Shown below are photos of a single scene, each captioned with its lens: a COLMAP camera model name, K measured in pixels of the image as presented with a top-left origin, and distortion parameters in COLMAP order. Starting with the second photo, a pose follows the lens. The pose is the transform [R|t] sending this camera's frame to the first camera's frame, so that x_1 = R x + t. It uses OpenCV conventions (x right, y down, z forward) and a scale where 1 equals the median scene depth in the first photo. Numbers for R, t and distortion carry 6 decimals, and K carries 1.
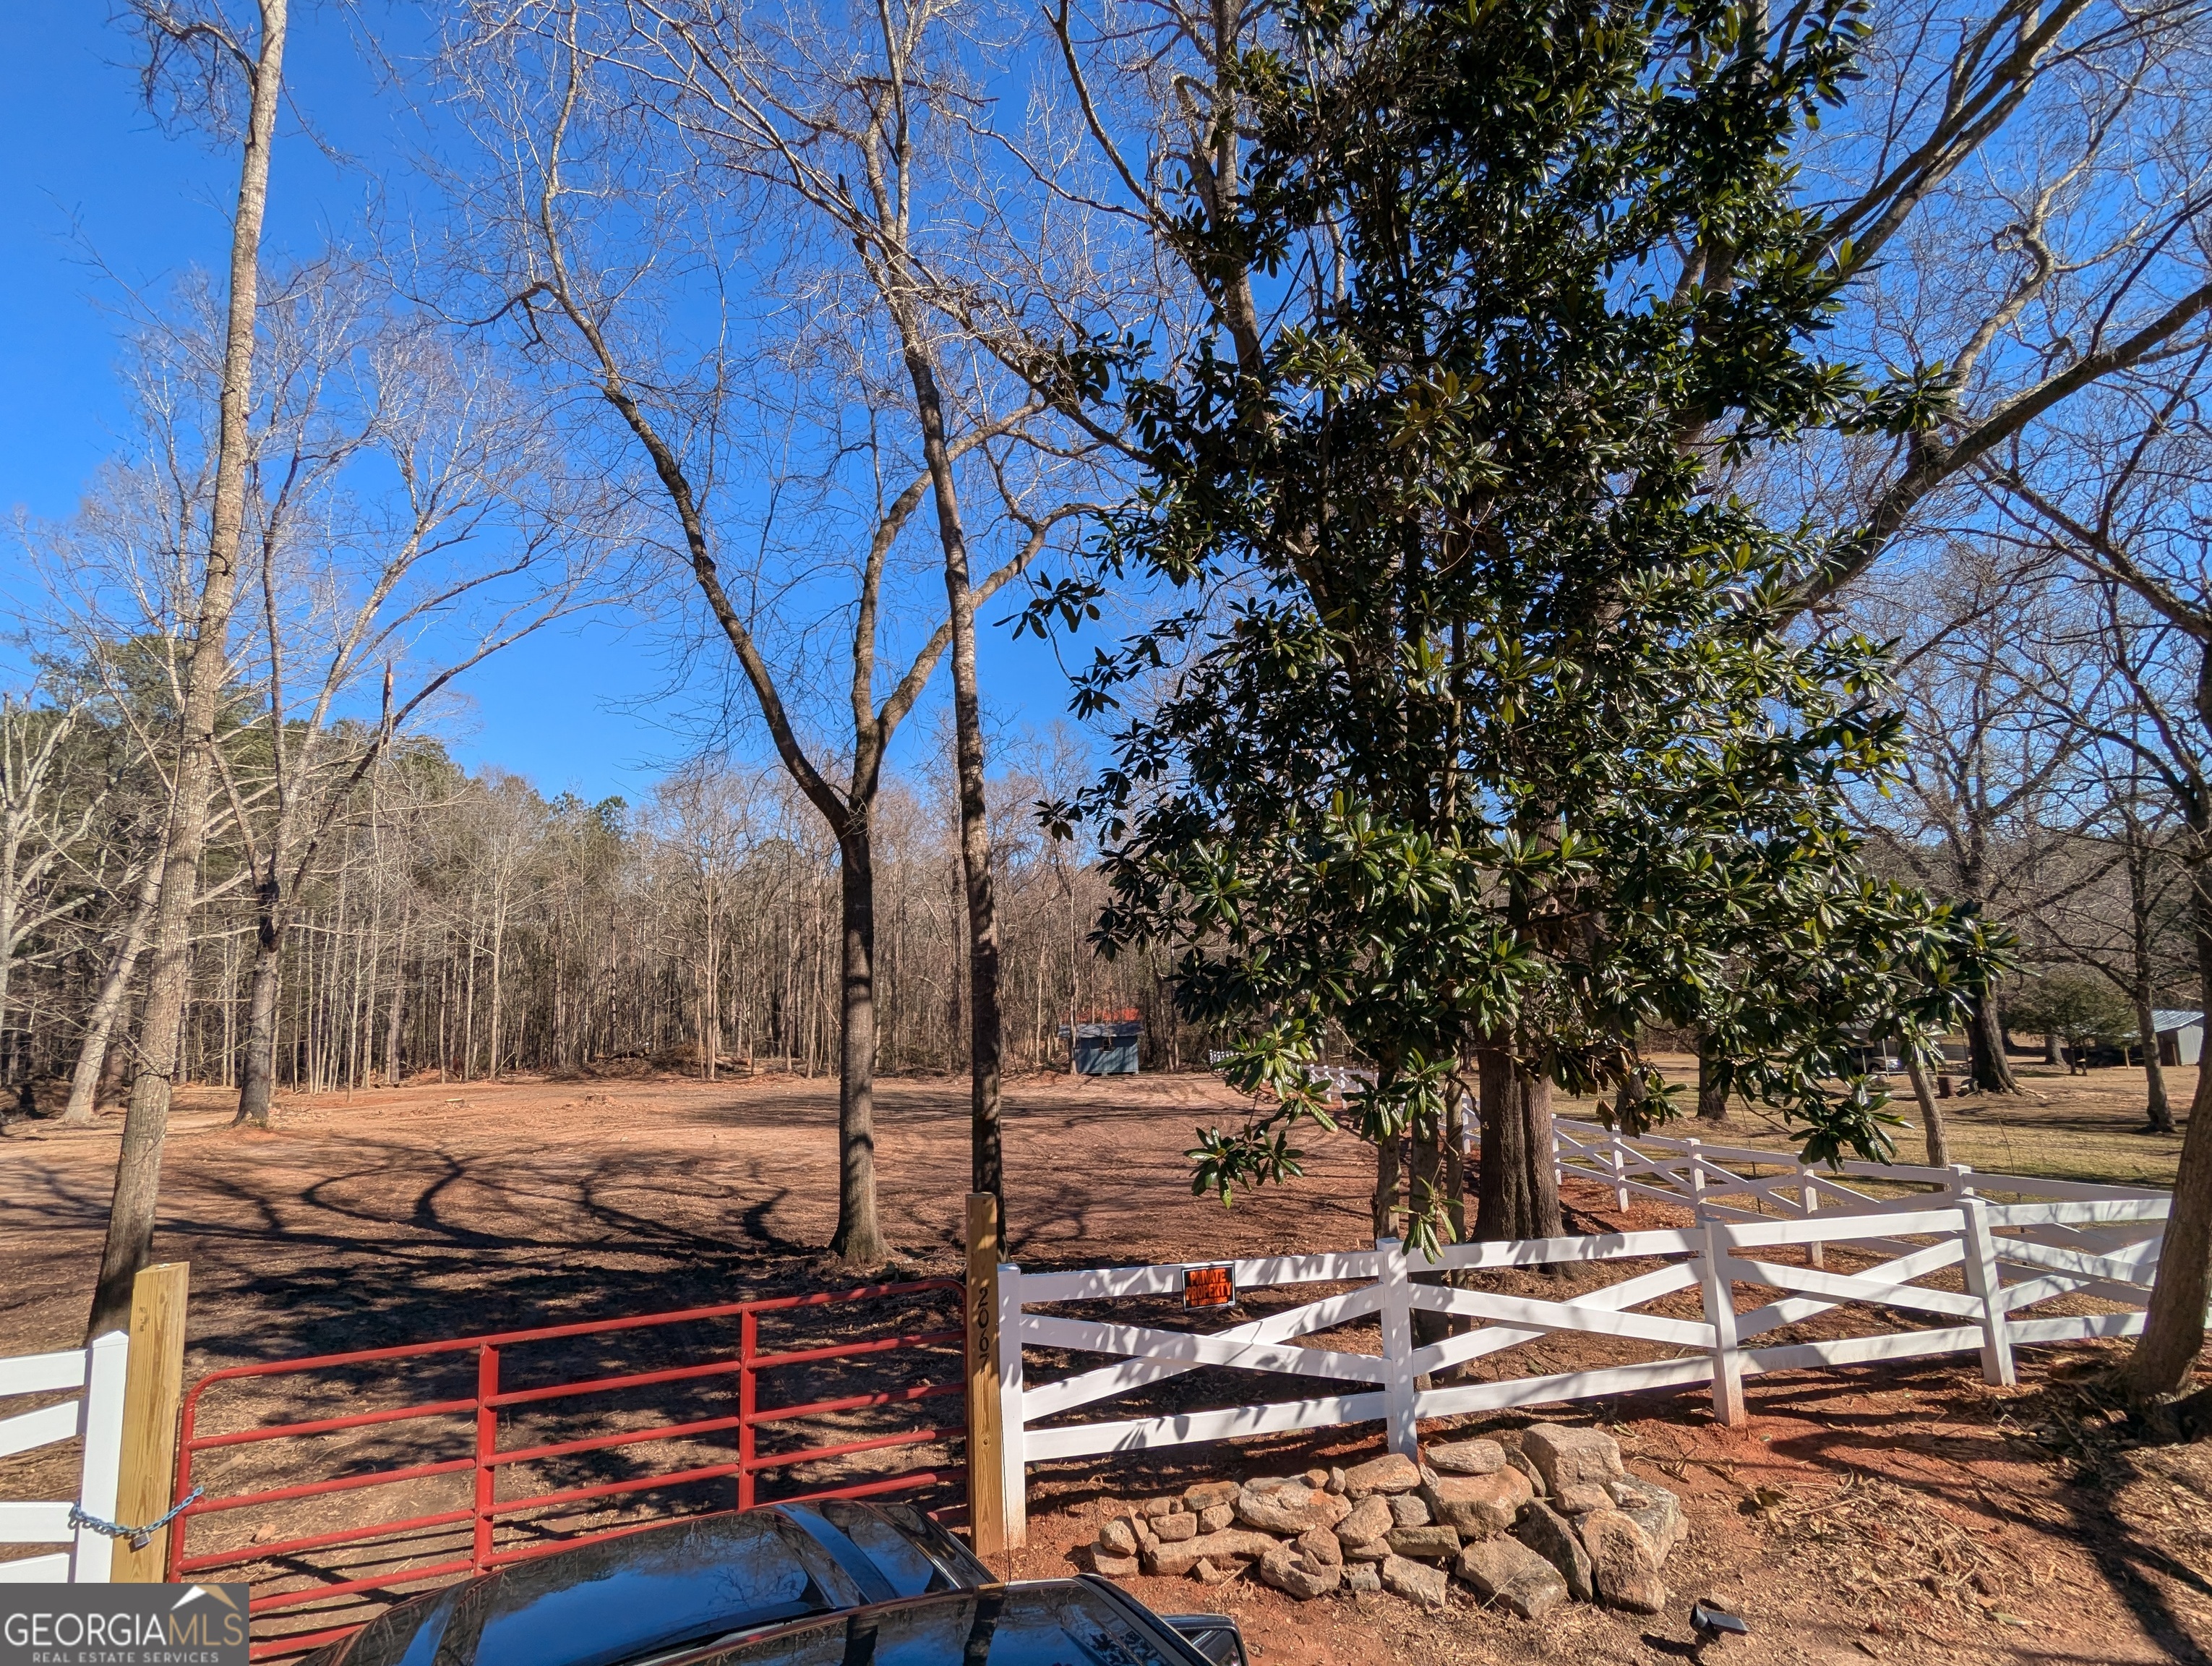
lens RADIAL K [[1050.4, 0, 1109.4], [0, 1050.4, 839.1], [0, 0, 1]] dist [-0.013517, 0.004231]
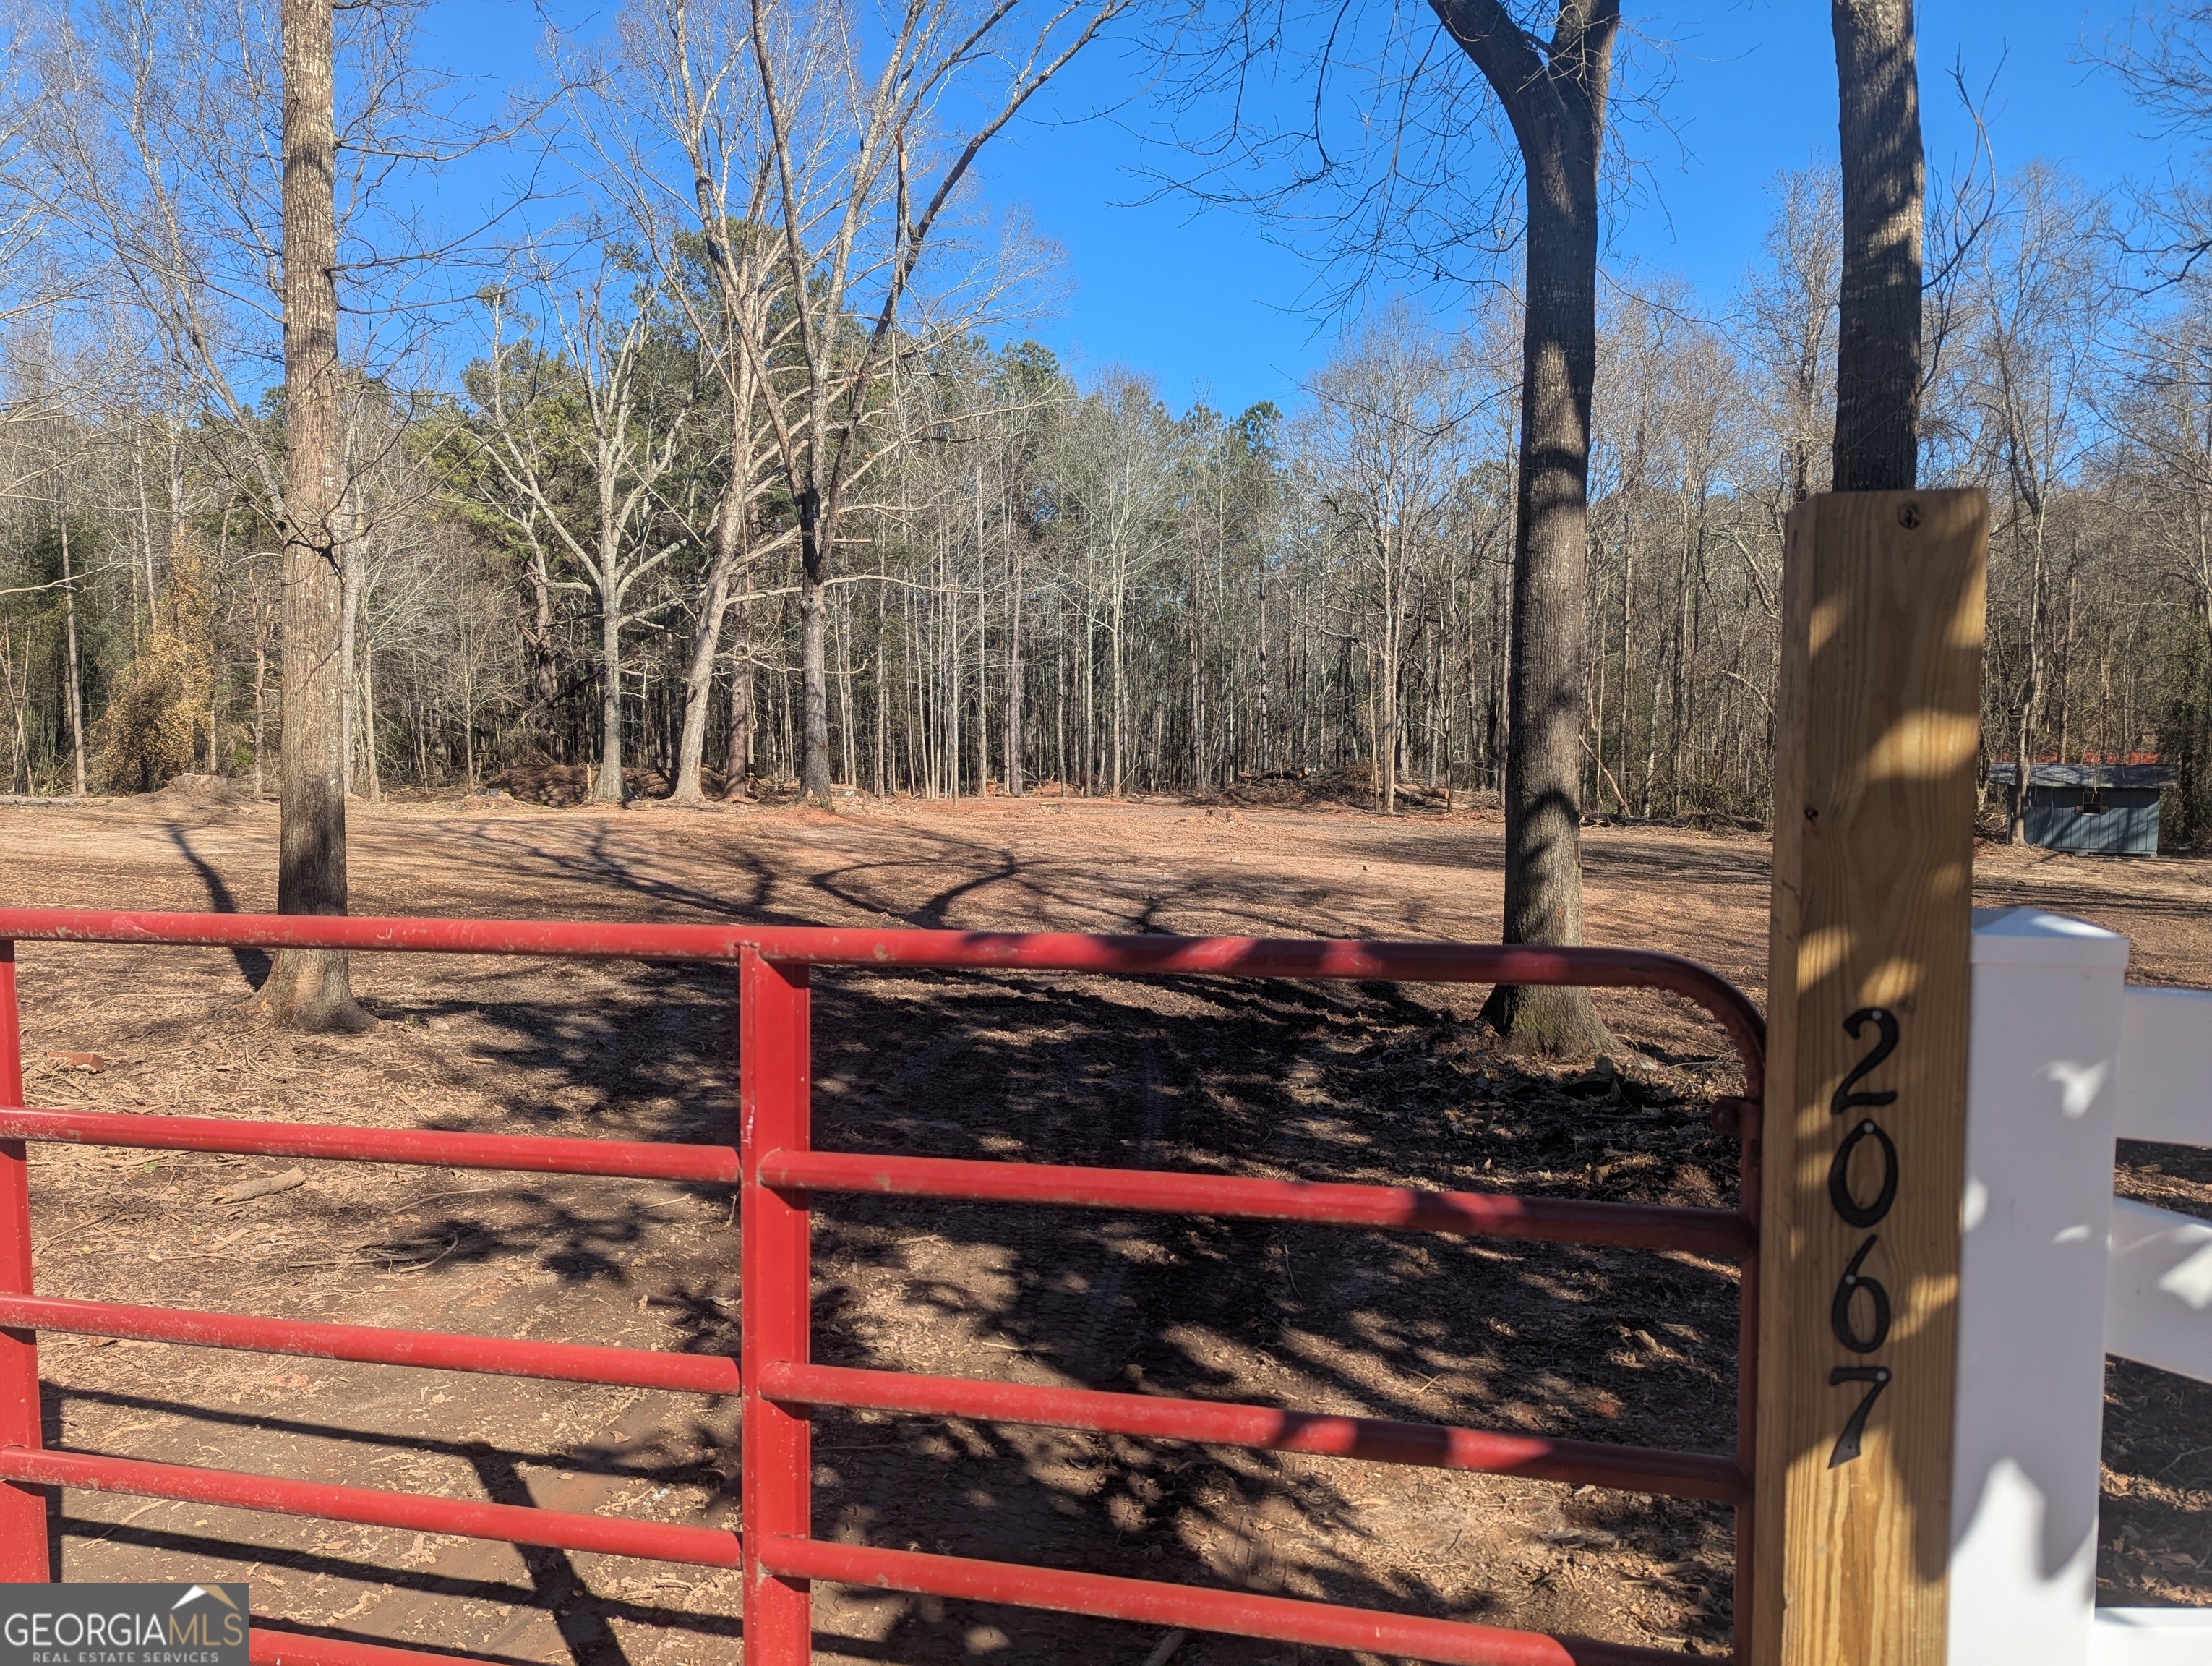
lens RADIAL K [[1555.2, 0, 1087.0], [0, 1555.2, 834.5], [0, 0, 1]] dist [0.050190, -0.042718]
pose [[0.844077, 0.075207, -0.530922, -0.018534], [0.041591, 0.977950, 0.204654, 0.066095], [0.534607, -0.194826, 0.822337, 0.140095]]
